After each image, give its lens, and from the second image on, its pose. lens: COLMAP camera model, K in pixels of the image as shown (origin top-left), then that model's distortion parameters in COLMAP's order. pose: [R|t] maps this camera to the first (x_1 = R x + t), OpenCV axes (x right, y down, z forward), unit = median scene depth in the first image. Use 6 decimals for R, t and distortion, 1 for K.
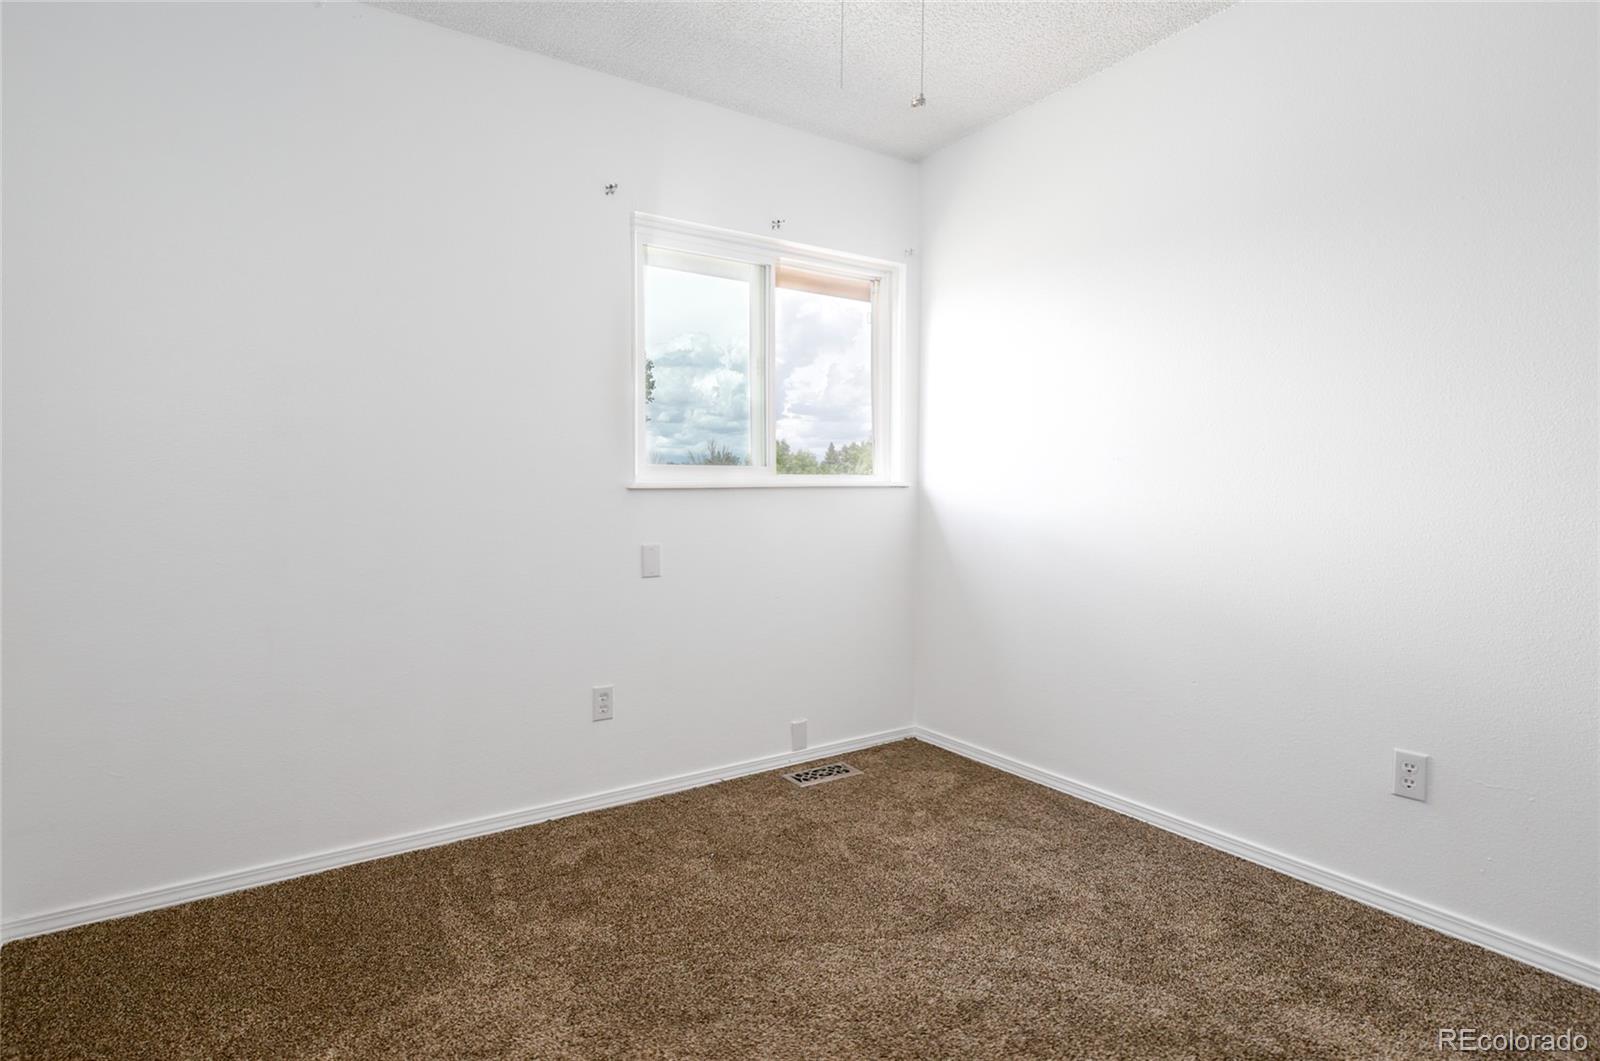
lens RADIAL K [[775.8, 0, 826.8], [0, 775.8, 545.2], [0, 0, 1]] dist [-0.000369, 0.000161]
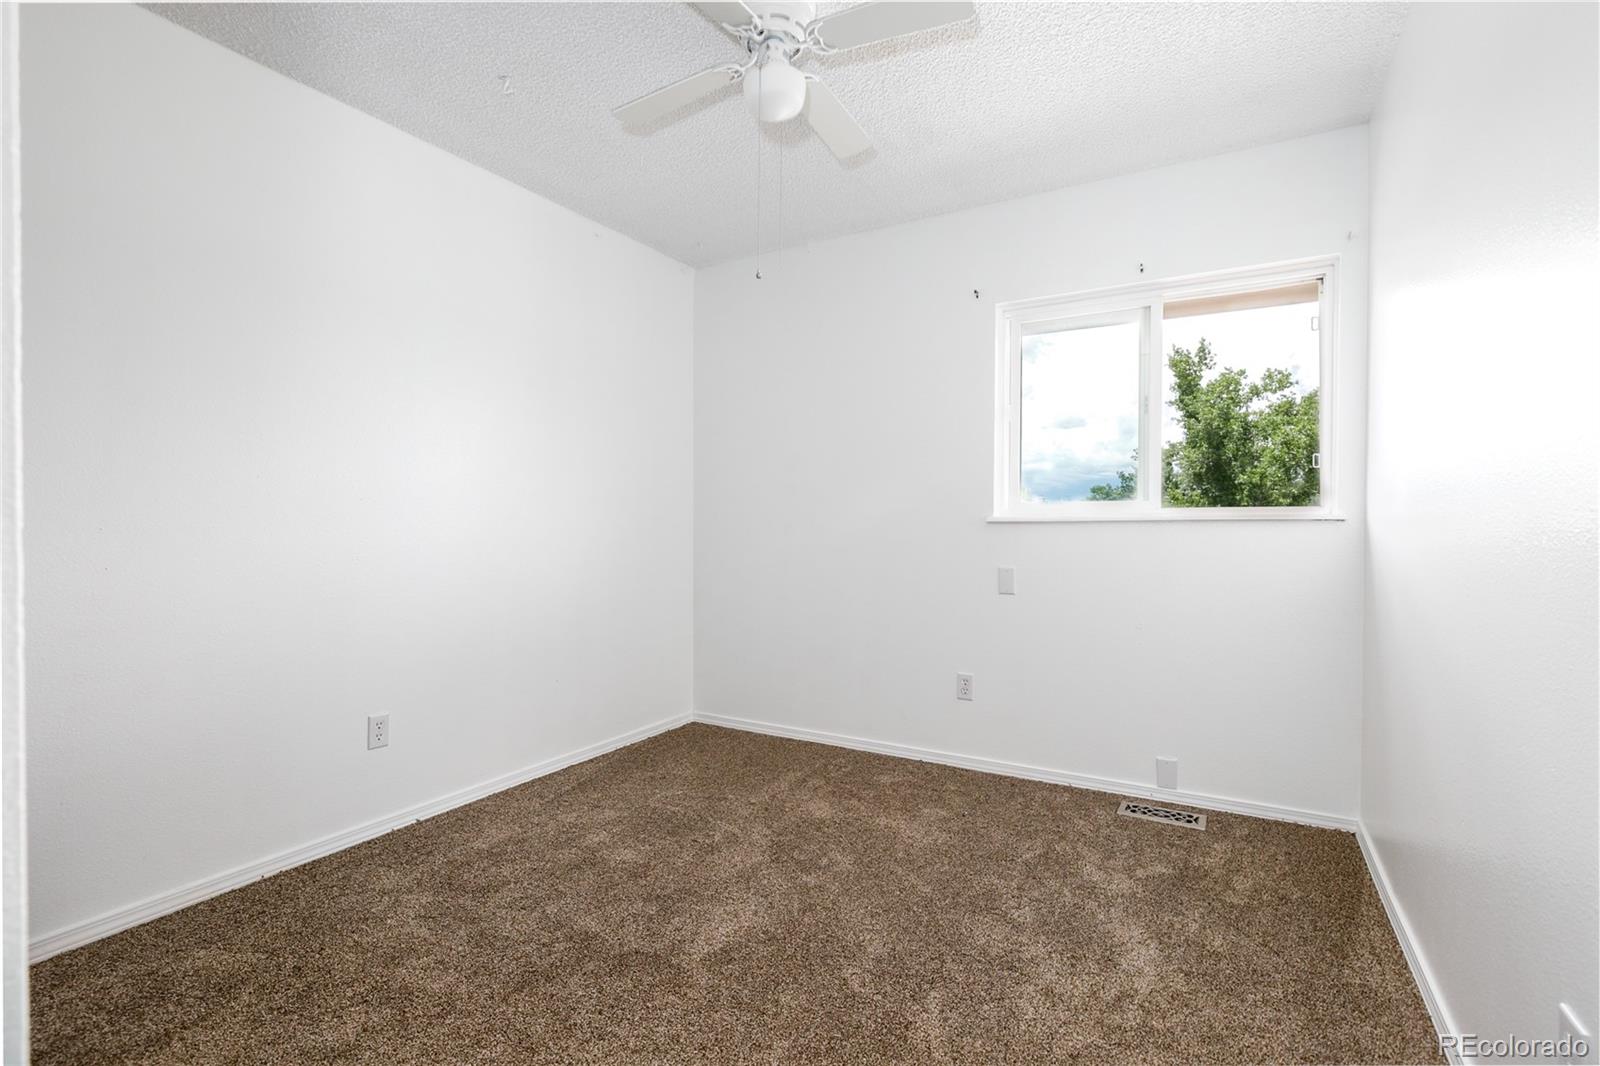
lens RADIAL K [[738.2, 0, 805.8], [0, 738.2, 526.1], [0, 0, 1]] dist [-0.004290, -0.000556]
pose [[0.446225, 0.007016, -0.894893, 0.624142], [-0.053044, 0.998419, -0.018622, -0.025274], [0.893347, 0.055779, 0.445892, 0.171855]]
